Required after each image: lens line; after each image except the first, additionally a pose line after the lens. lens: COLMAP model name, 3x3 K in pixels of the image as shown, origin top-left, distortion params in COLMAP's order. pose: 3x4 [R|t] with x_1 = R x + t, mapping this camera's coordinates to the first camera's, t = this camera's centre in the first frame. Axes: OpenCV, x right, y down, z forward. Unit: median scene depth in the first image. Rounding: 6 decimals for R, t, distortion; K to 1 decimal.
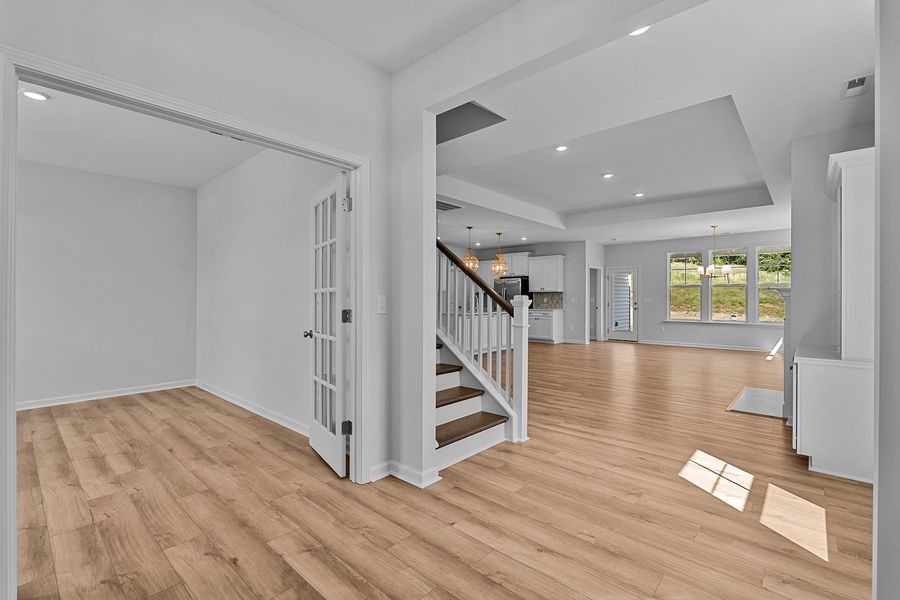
lens RADIAL K [[397.4, 0, 456.4], [0, 397.4, 302.3], [0, 0, 1]] dist [-0.010300, 0.000447]
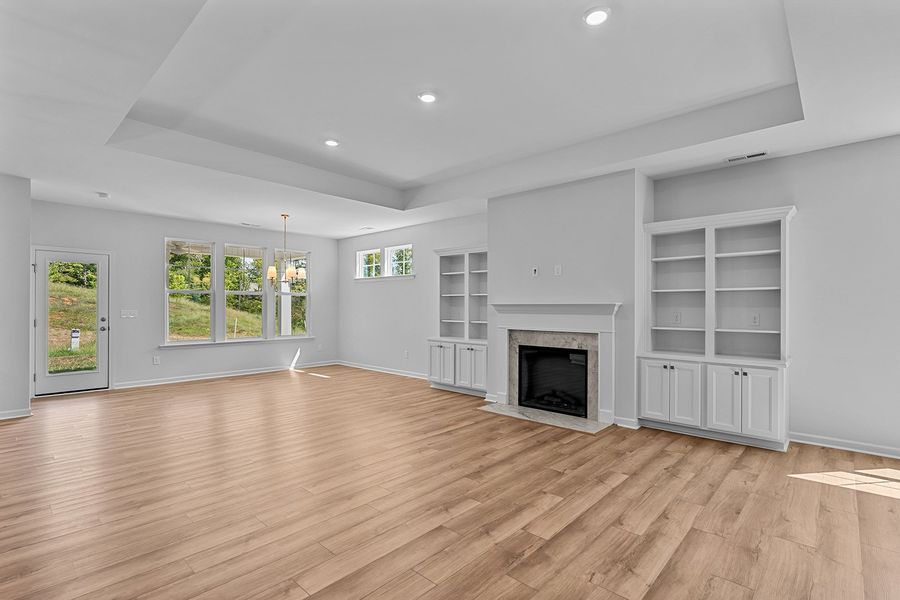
lens RADIAL K [[422.4, 0, 448.9], [0, 422.4, 302.1], [0, 0, 1]] dist [-0.010755, 0.000512]
pose [[0.024955, 0.009186, 0.999646, -0.129766], [0.009148, 0.999914, -0.009417, -0.012142], [-0.999647, 0.009380, 0.024869, 0.570512]]
